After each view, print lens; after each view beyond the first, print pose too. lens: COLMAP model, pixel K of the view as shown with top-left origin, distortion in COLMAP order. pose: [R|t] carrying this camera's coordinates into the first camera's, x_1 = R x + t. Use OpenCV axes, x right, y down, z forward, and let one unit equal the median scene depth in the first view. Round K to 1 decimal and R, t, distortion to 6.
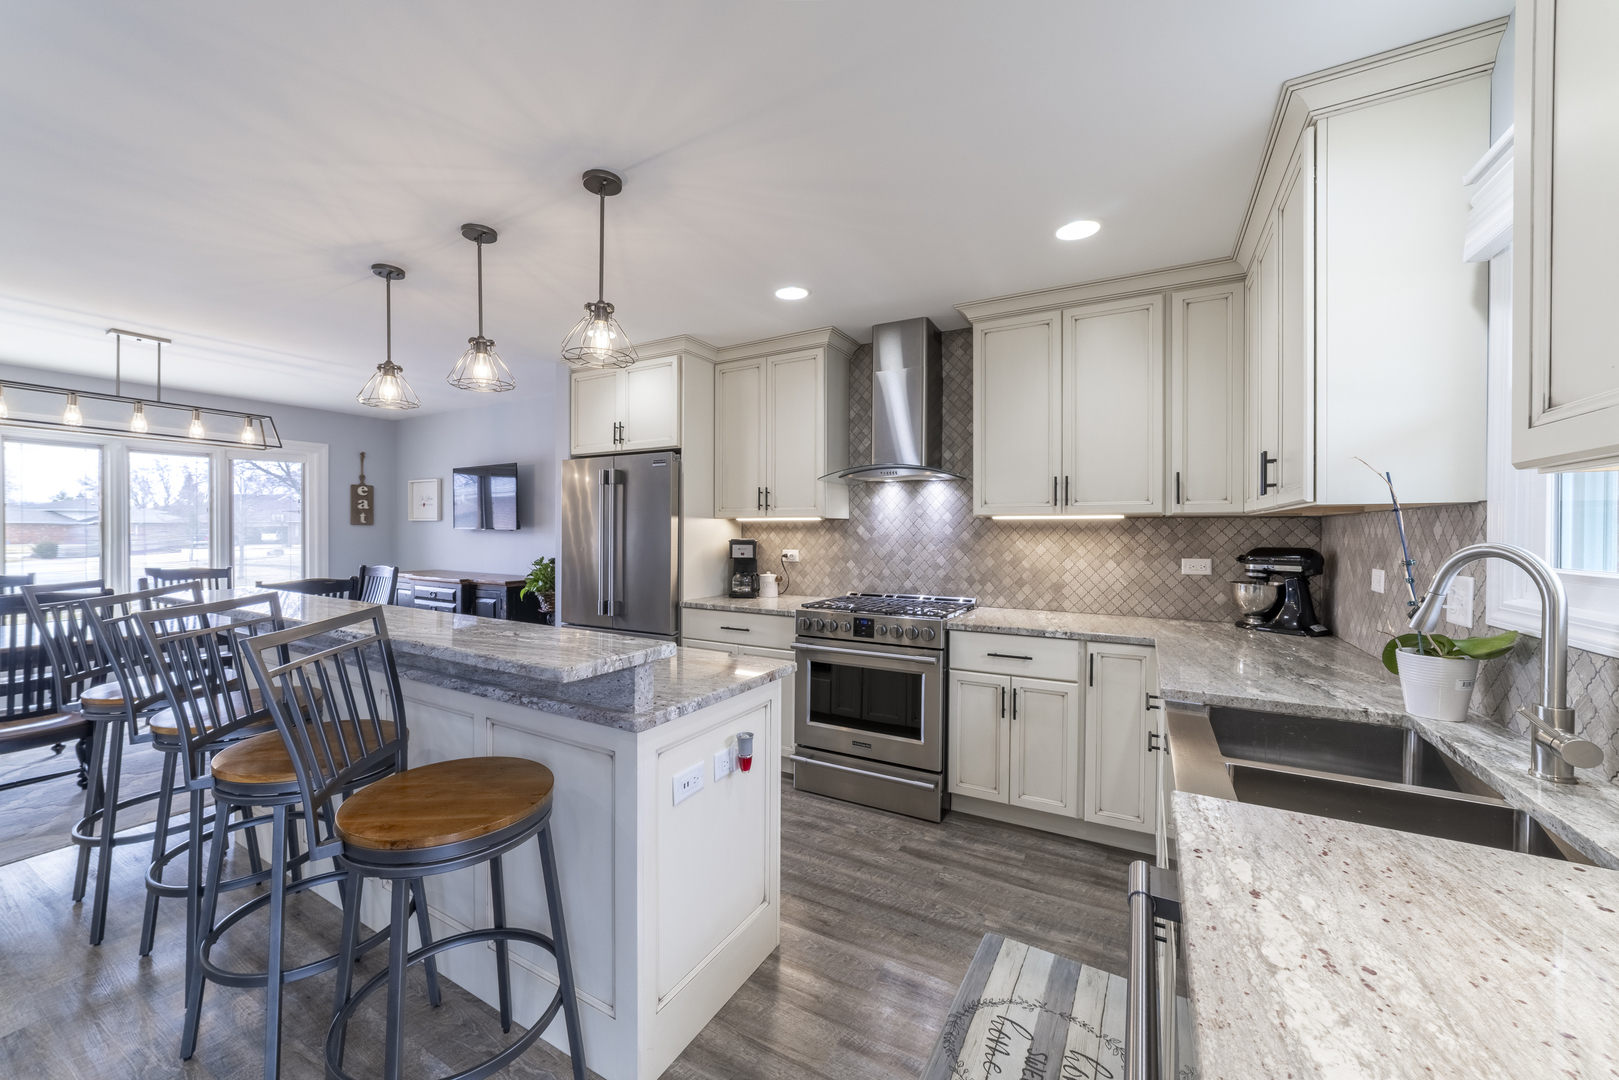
lens RADIAL K [[622.8, 0, 801.8], [0, 622.8, 535.2], [0, 0, 1]] dist [-0.020324, 0.005686]
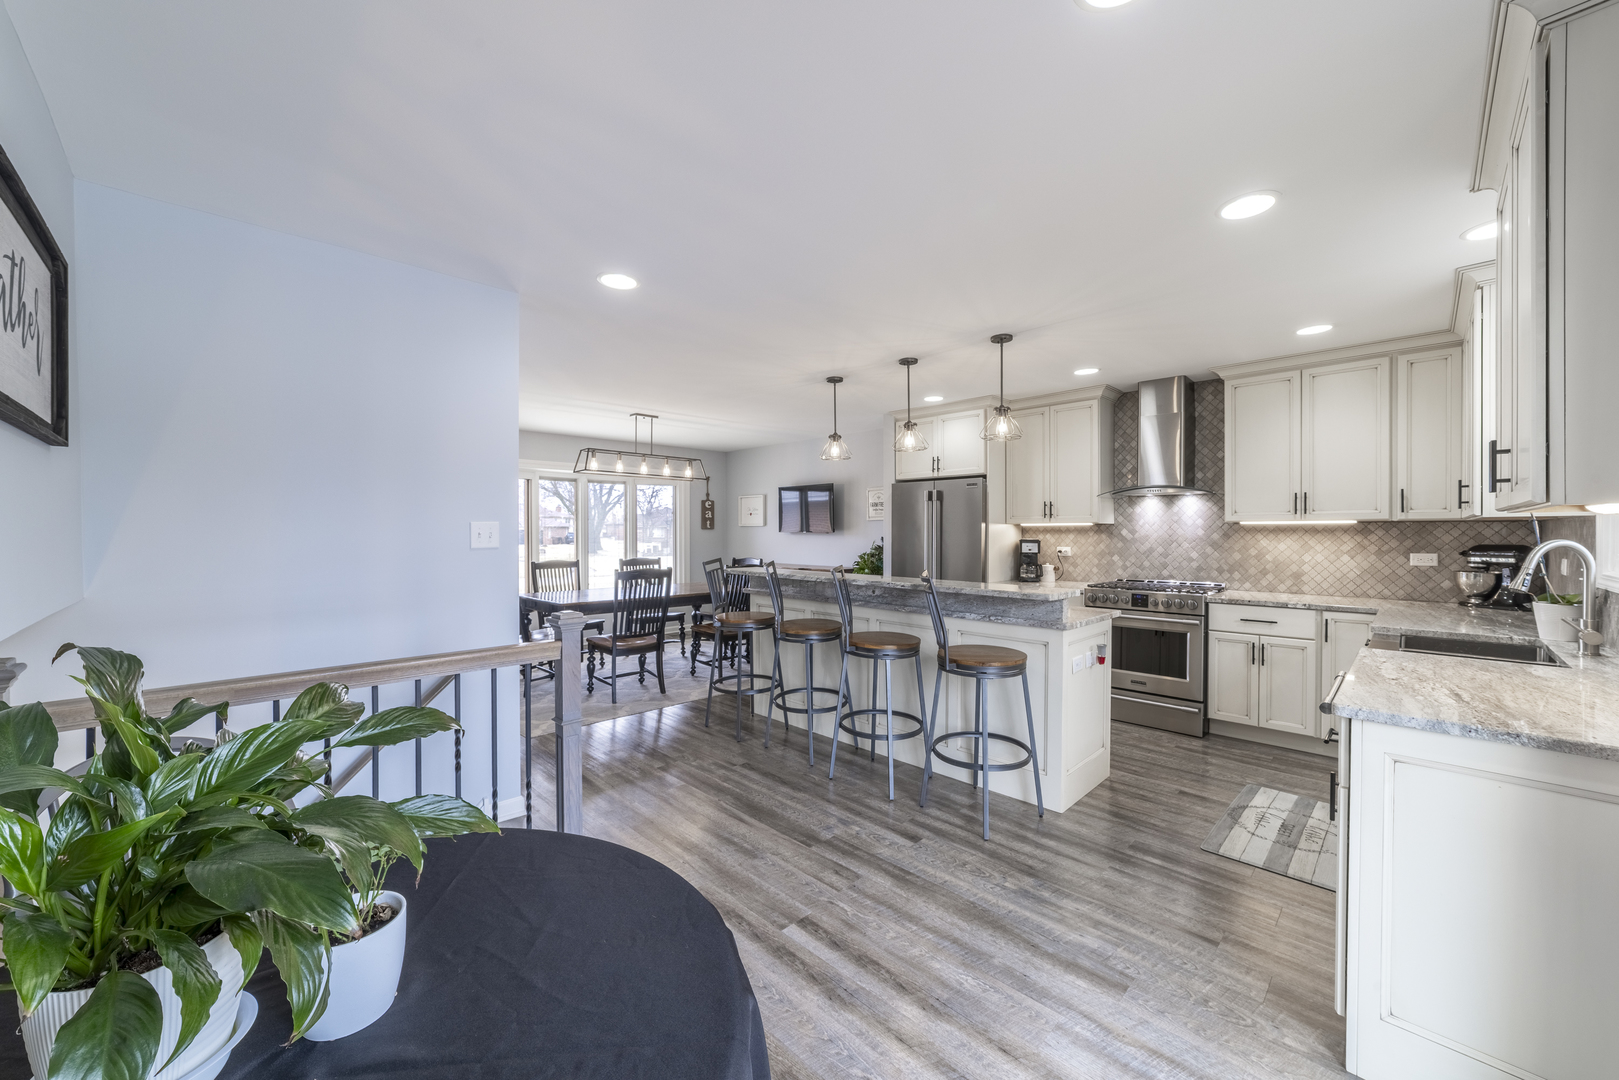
lens RADIAL K [[622.8, 0, 802.2], [0, 622.8, 536.6], [0, 0, 1]] dist [-0.020324, 0.005686]
pose [[0.961006, -0.001781, -0.276521, -0.249136], [0.001971, 0.999998, 0.000410, -0.000487], [0.276520, -0.000939, 0.961008, -0.576088]]
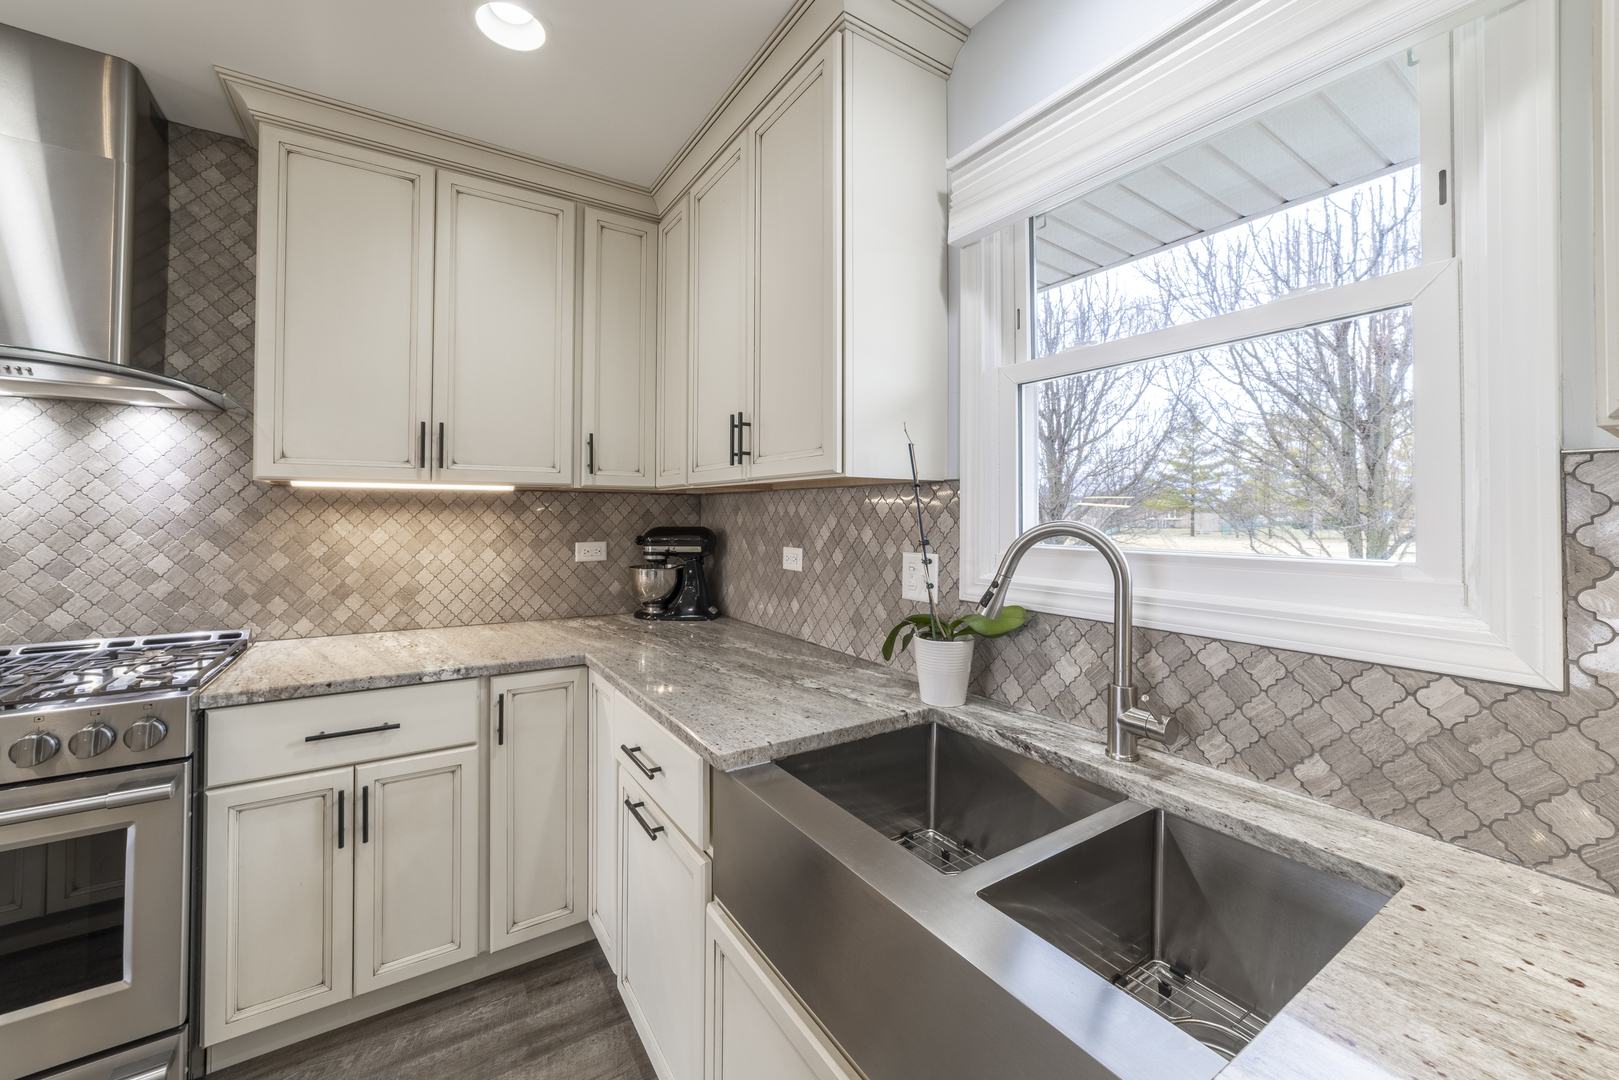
lens RADIAL K [[622.8, 0, 798.7], [0, 622.8, 506.7], [0, 0, 1]] dist [-0.020324, 0.005686]
pose [[0.471867, 0.009107, 0.881623, 0.031116], [0.001862, 0.999934, -0.011326, 0.000369], [-0.881668, 0.006986, 0.471819, 0.347409]]
